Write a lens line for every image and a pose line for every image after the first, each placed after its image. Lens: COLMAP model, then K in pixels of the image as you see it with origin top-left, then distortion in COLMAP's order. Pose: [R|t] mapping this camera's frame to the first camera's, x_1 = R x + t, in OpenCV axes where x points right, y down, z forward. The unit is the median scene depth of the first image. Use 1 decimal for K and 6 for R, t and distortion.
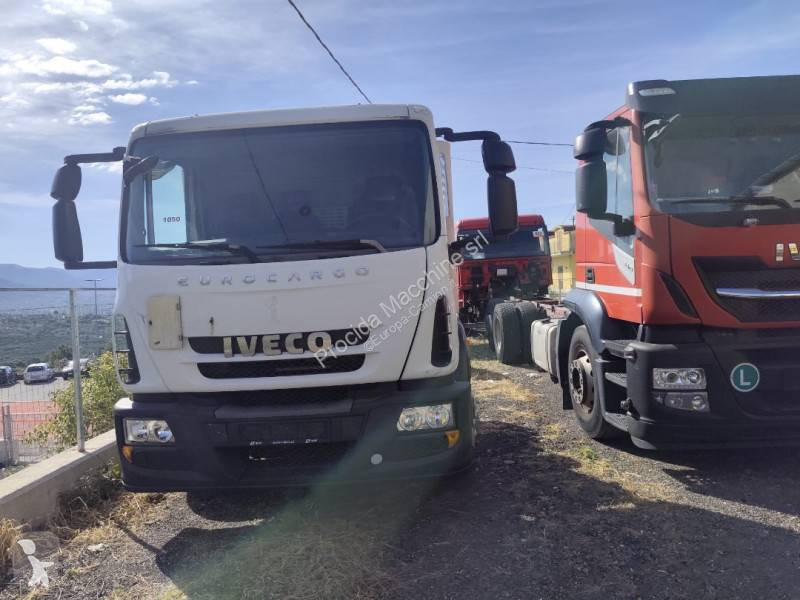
lens RADIAL K [[555.9, 0, 406.2], [0, 555.9, 301.7], [0, 0, 1]] dist [0.003354, -0.009059]
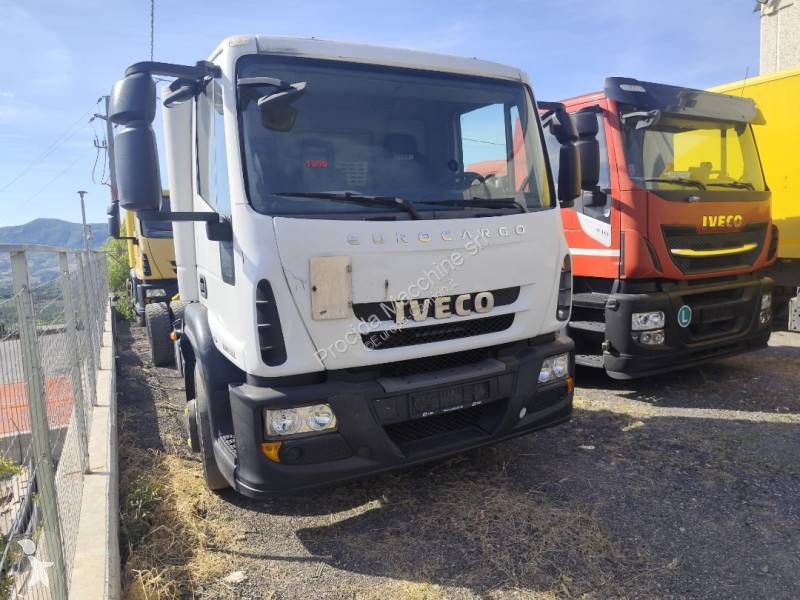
lens RADIAL K [[554.9, 0, 399.8], [0, 554.9, 294.9], [0, 0, 1]] dist [0.003030, -0.001963]
pose [[0.867634, -0.039886, 0.495601, -0.664879], [0.018001, 0.998644, 0.048857, 0.007615], [-0.496877, -0.033469, 0.867175, 0.195254]]
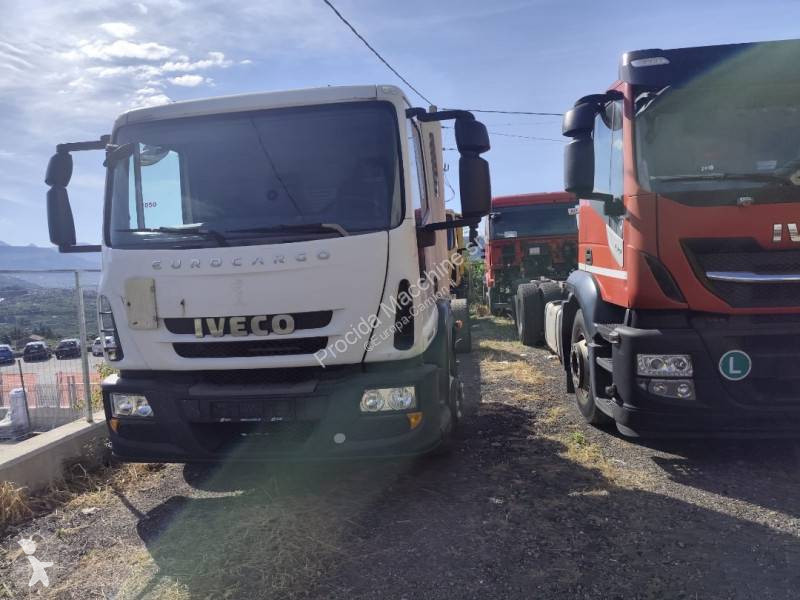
lens RADIAL K [[555.0, 0, 401.8], [0, 555.0, 307.7], [0, 0, 1]] dist [0.002765, -0.004178]
pose [[0.994945, 0.008423, -0.100063, 0.141707], [-0.003261, 0.998660, 0.051646, -0.010324], [0.100364, -0.051059, 0.993640, 0.003495]]
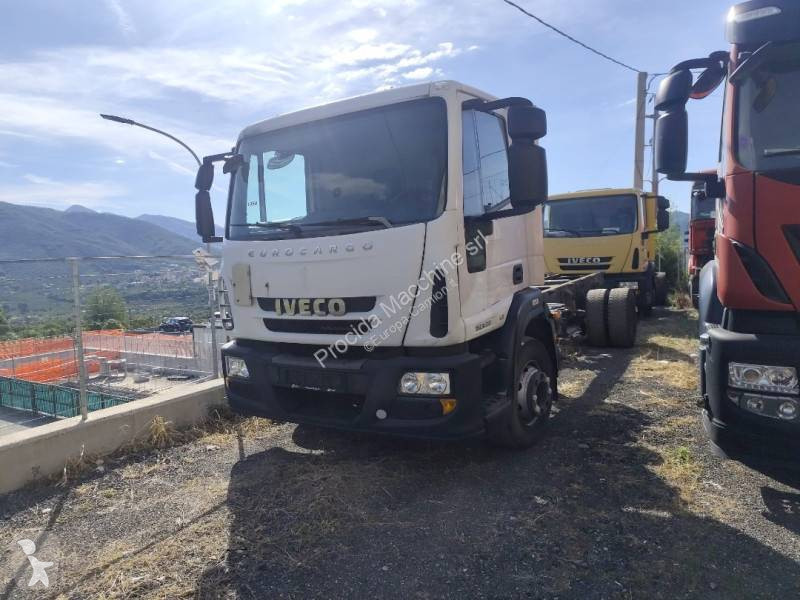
lens RADIAL K [[556.6, 0, 385.9], [0, 556.6, 293.2], [0, 0, 1]] dist [0.009125, -0.019685]
pose [[0.867249, 0.044889, -0.495847, 0.437013], [-0.016700, 0.997989, 0.061140, -0.025415], [0.497595, -0.044744, 0.866255, 0.040108]]
